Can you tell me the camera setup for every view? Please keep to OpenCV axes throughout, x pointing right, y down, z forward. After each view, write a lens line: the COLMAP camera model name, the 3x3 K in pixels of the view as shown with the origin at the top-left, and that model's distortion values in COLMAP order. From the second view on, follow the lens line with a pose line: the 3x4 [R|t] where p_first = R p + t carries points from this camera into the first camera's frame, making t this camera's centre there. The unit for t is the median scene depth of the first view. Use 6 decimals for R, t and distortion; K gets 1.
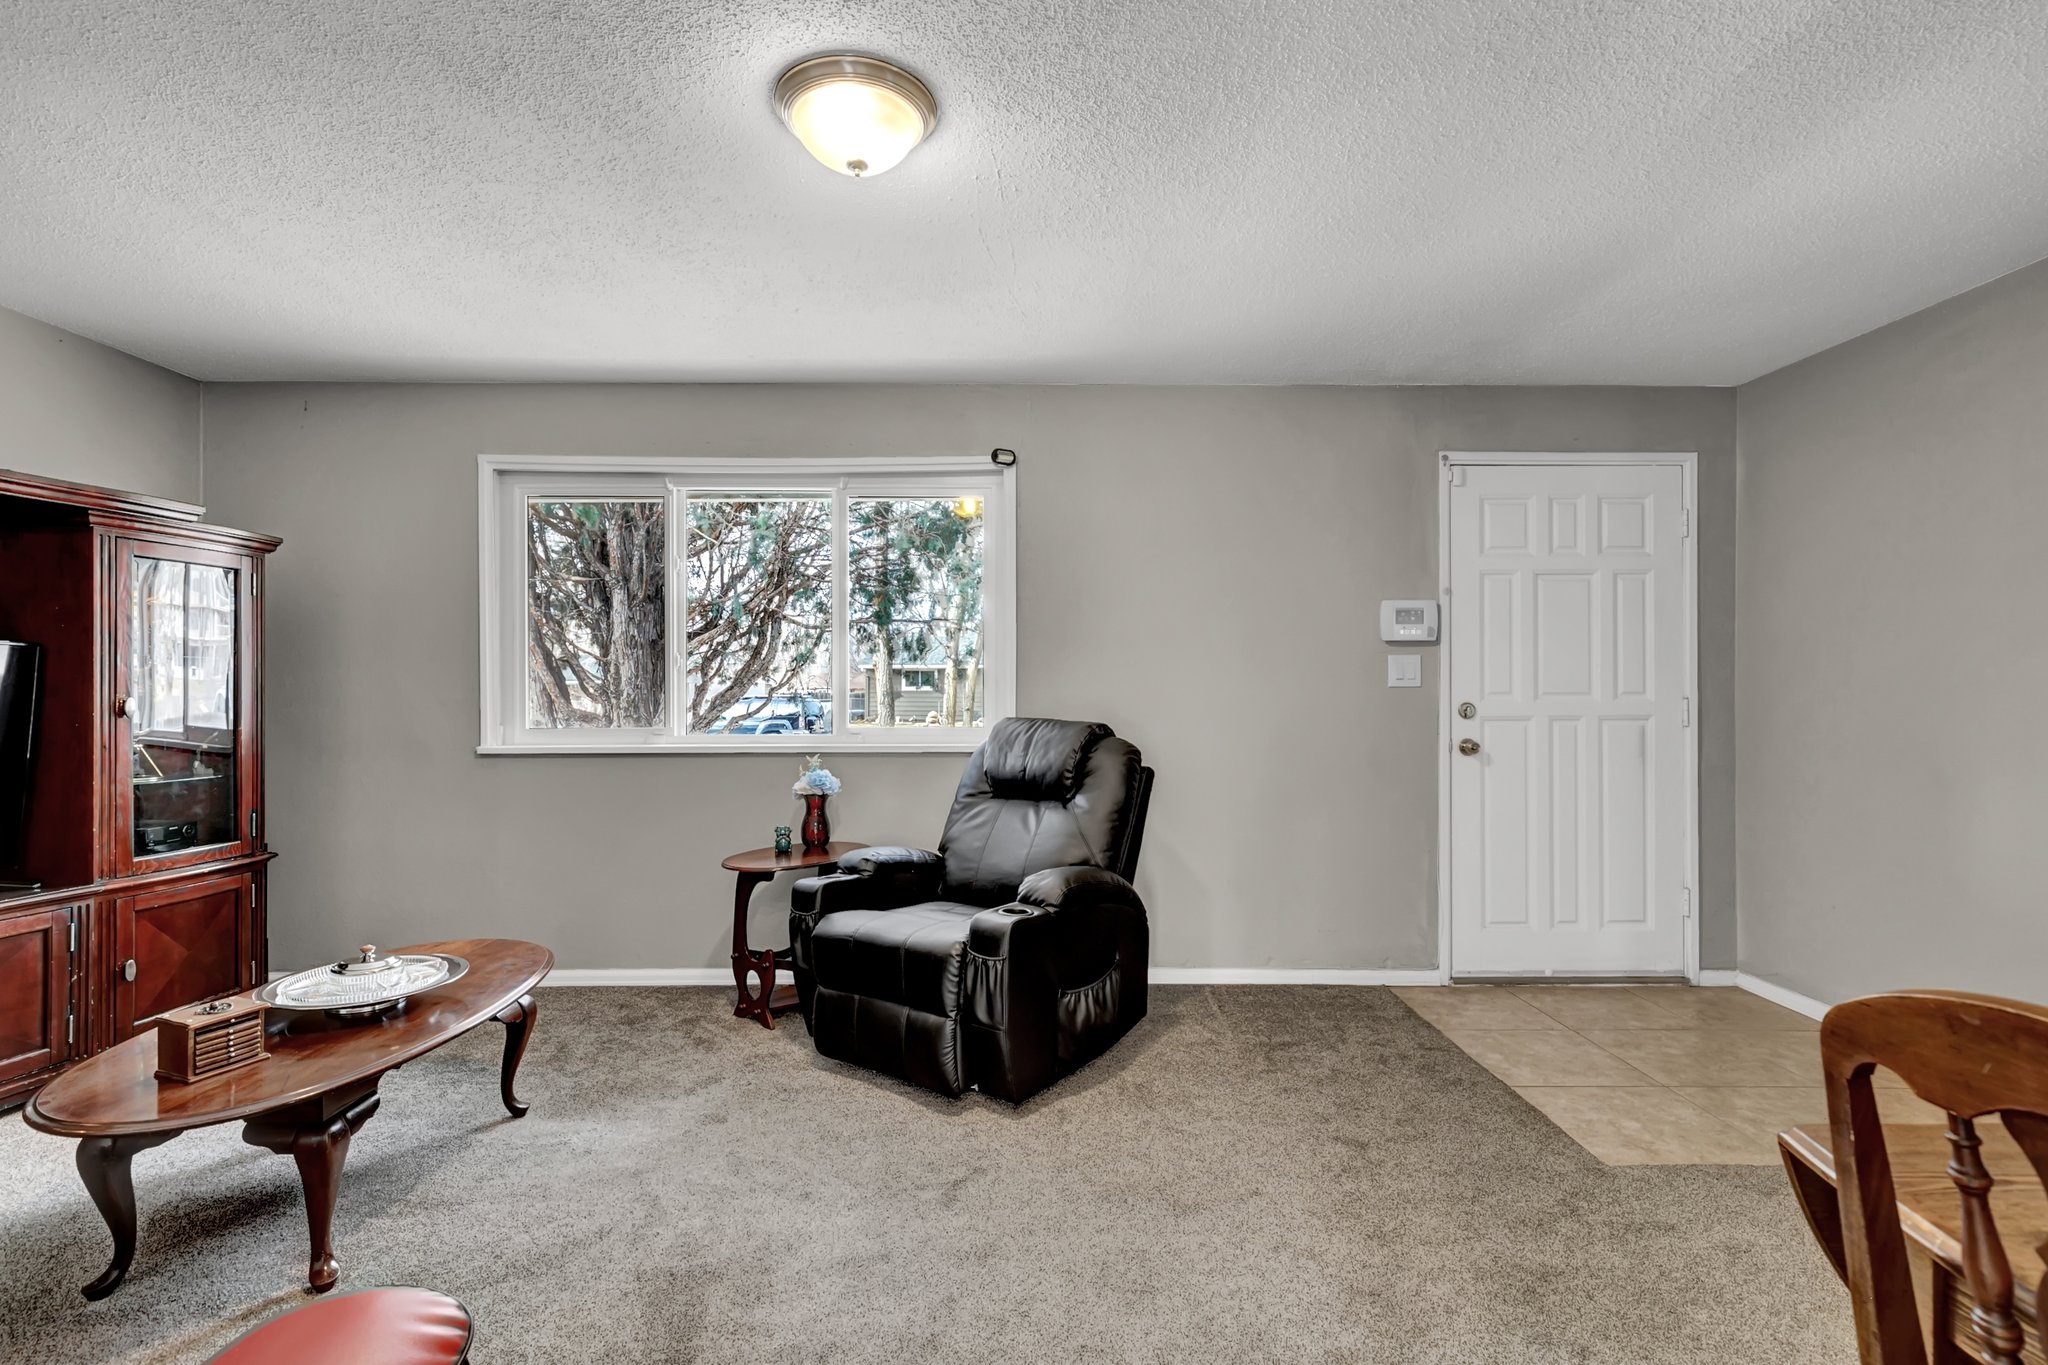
lens RADIAL K [[938.0, 0, 1030.4], [0, 938.0, 684.8], [0, 0, 1]] dist [0.012382, -0.002167]
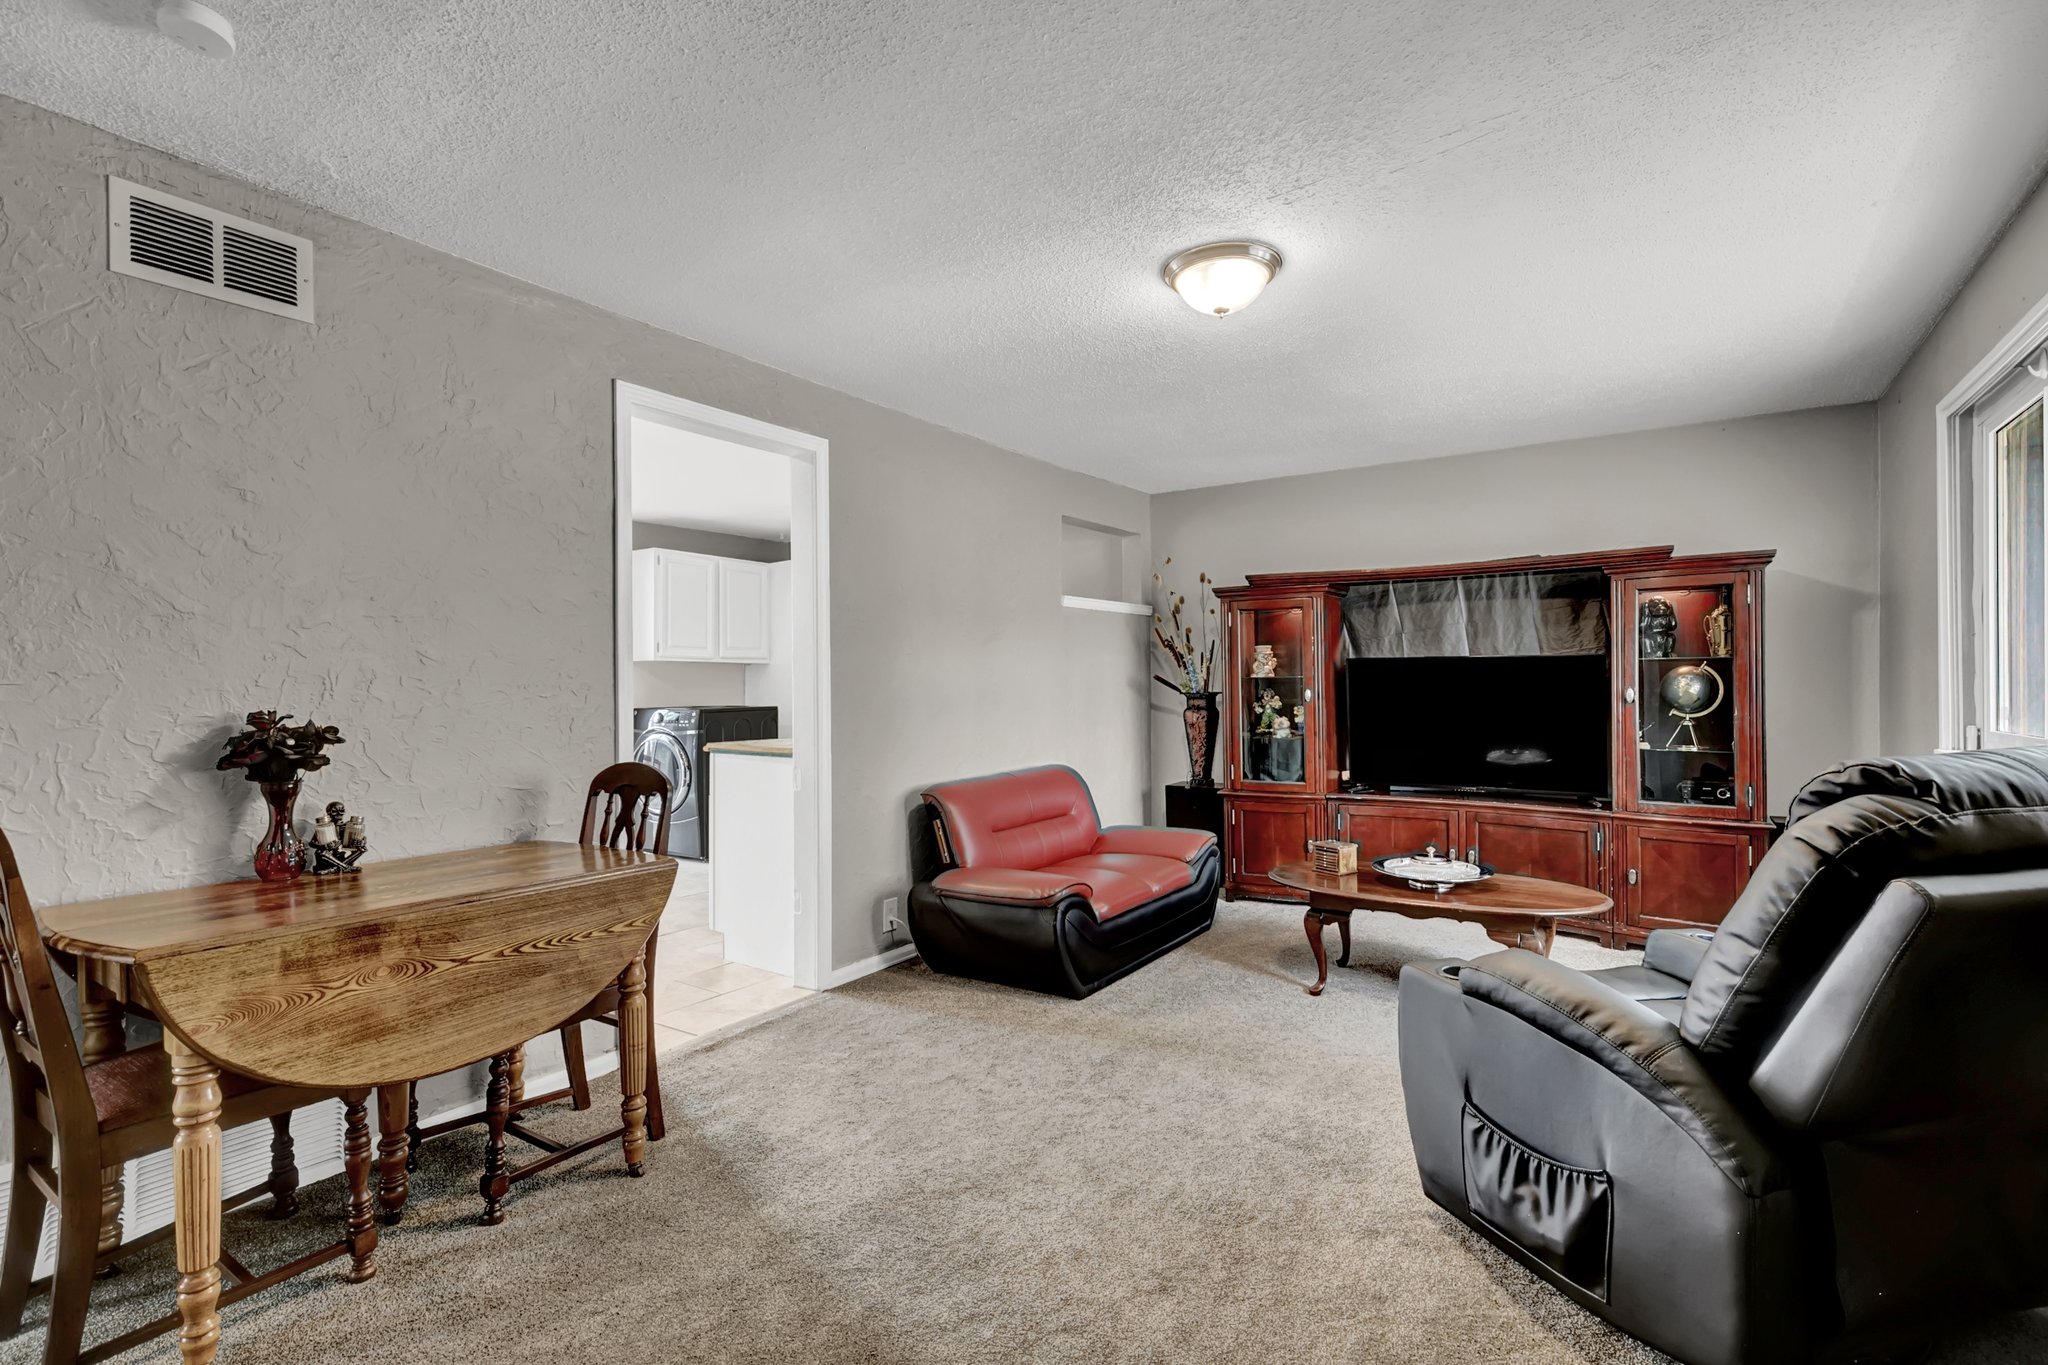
lens RADIAL K [[938.0, 0, 1033.8], [0, 938.0, 684.9], [0, 0, 1]] dist [0.012382, -0.002167]
pose [[-0.561023, 0.002130, -0.827797, 0.714985], [0.006492, 0.999977, -0.001827, 0.004127], [0.827775, -0.006399, -0.561024, 0.990840]]
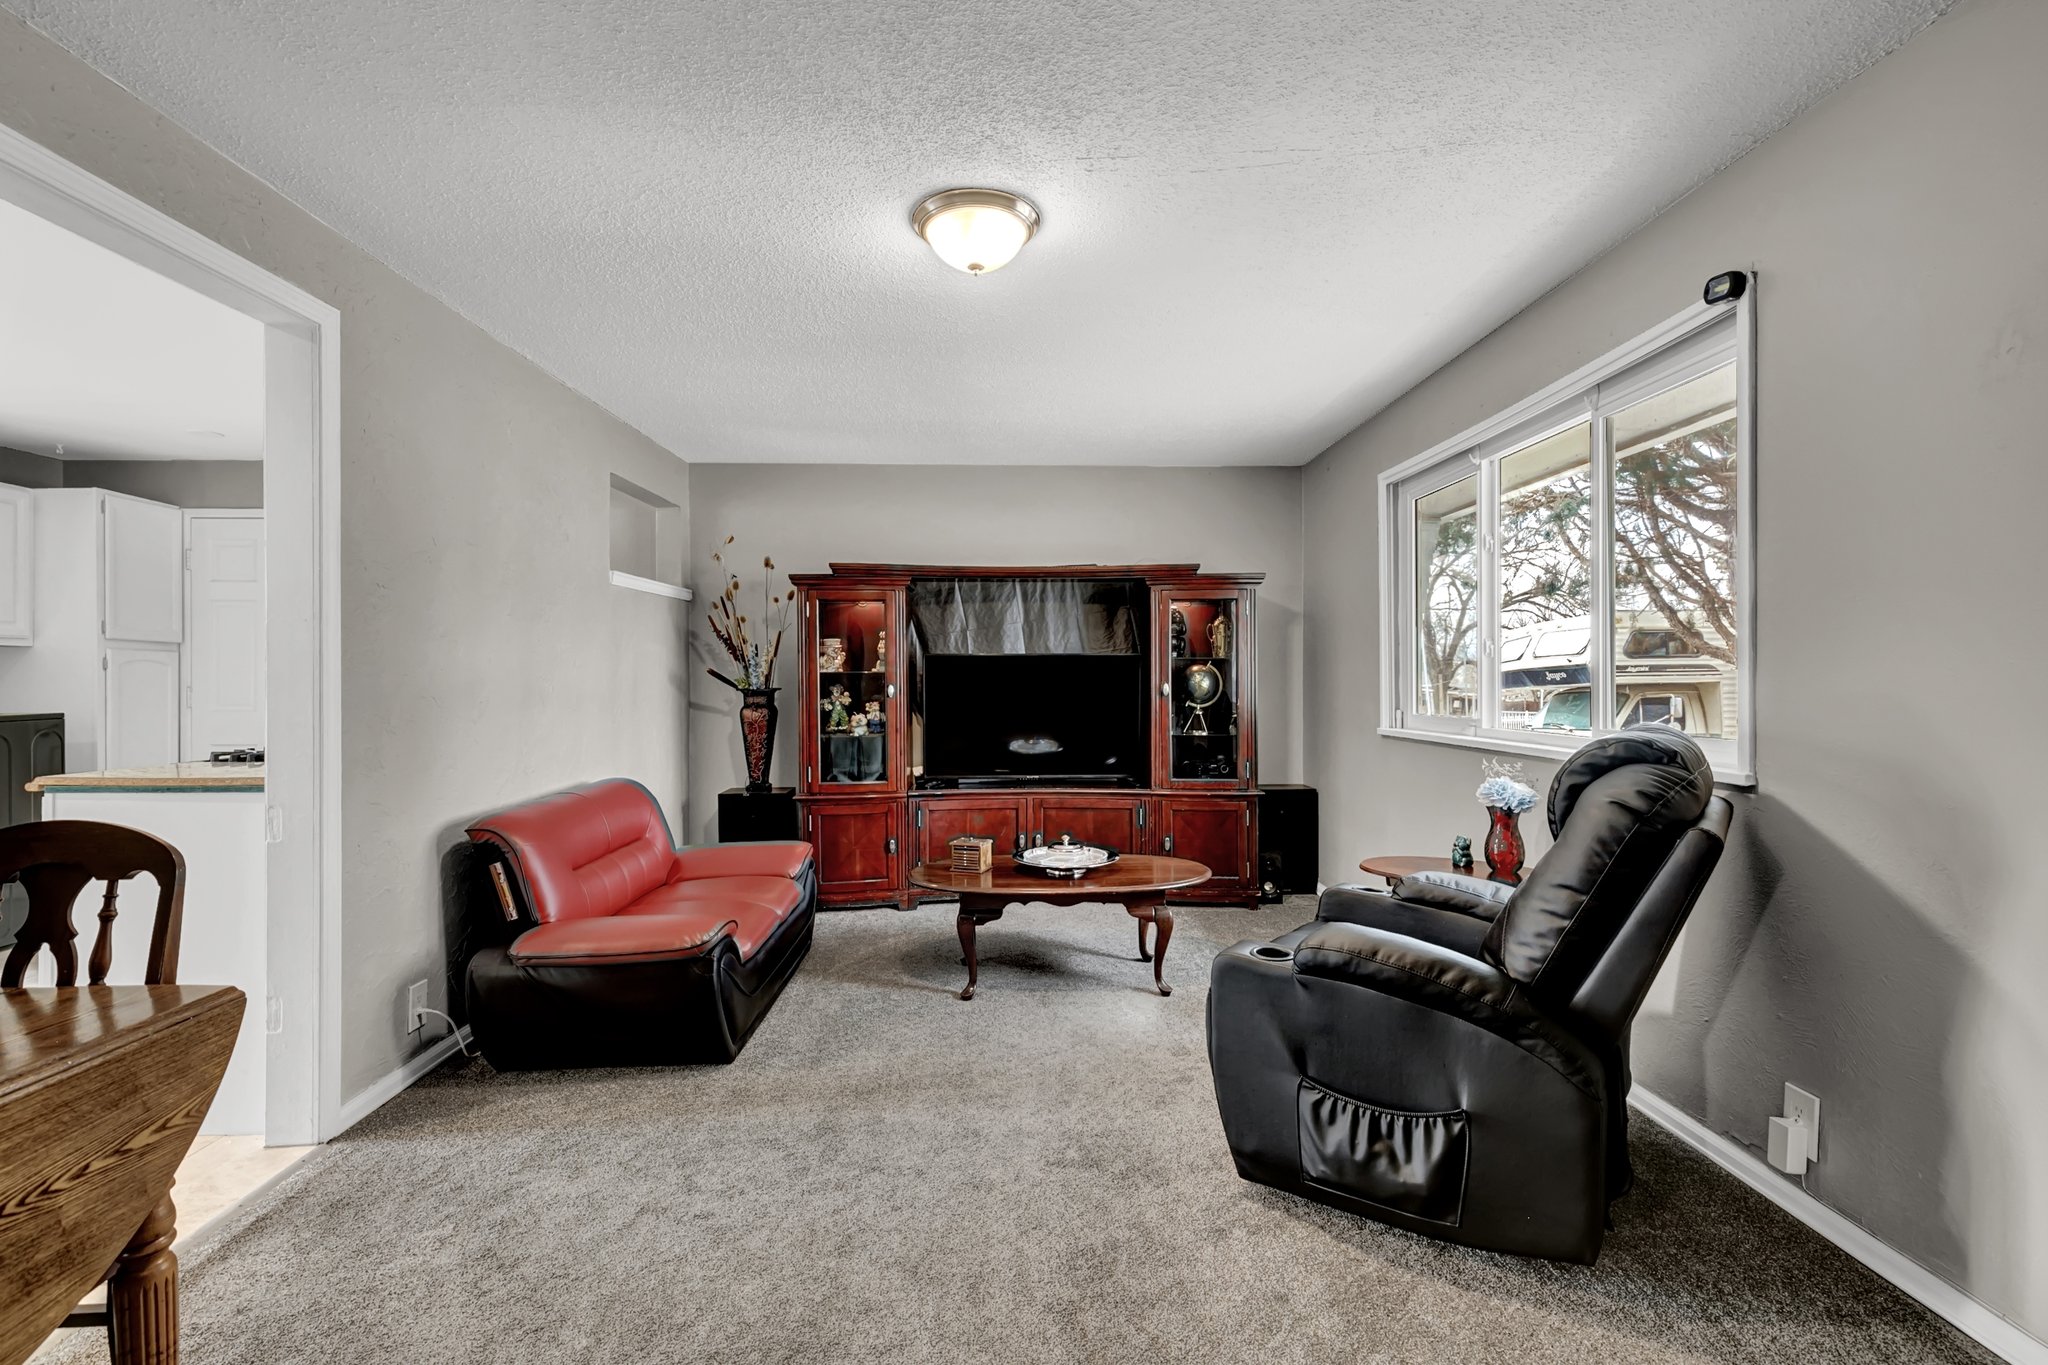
lens RADIAL K [[938.0, 0, 1025.6], [0, 938.0, 677.1], [0, 0, 1]] dist [0.012382, -0.002167]
pose [[0.024703, -0.002841, -0.999691, 0.686568], [0.005762, 0.999980, -0.002699, 0.004336], [0.999678, -0.005693, 0.024719, 0.664268]]
